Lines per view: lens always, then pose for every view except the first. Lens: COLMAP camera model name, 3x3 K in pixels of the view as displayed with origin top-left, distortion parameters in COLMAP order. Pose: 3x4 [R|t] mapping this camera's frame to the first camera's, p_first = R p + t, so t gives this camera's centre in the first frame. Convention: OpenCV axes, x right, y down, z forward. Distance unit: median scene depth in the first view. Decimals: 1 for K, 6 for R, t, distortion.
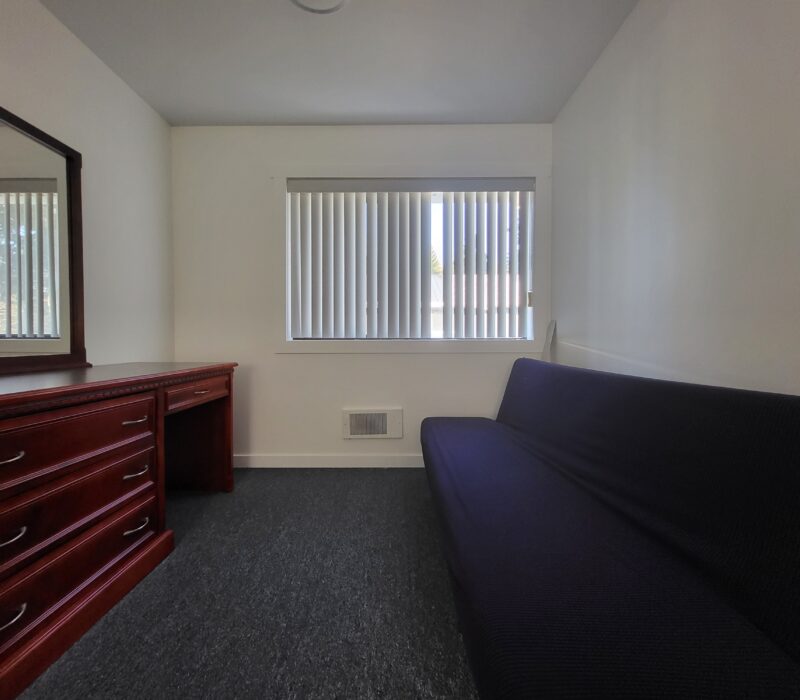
lens RADIAL K [[364.9, 0, 396.6], [0, 364.9, 349.1], [0, 0, 1]] dist [0.000802, -0.000583]
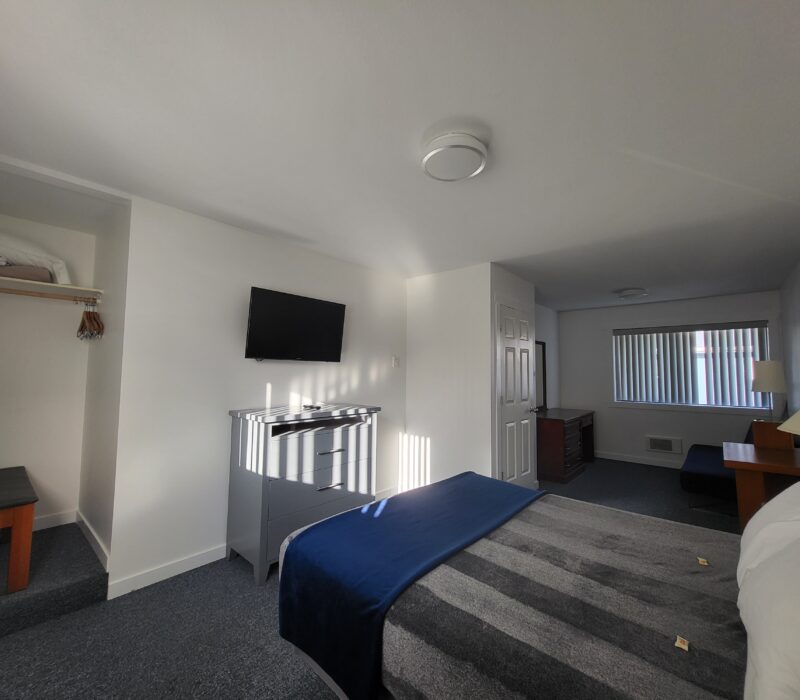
lens RADIAL K [[379.4, 0, 373.4], [0, 379.4, 351.0], [0, 0, 1]] dist [-0.000115, -0.000623]
pose [[0.714214, -0.035571, -0.699023, 0.282276], [-0.021045, 0.997165, -0.072246, -0.136454], [0.699611, 0.066310, 0.711440, -1.718272]]
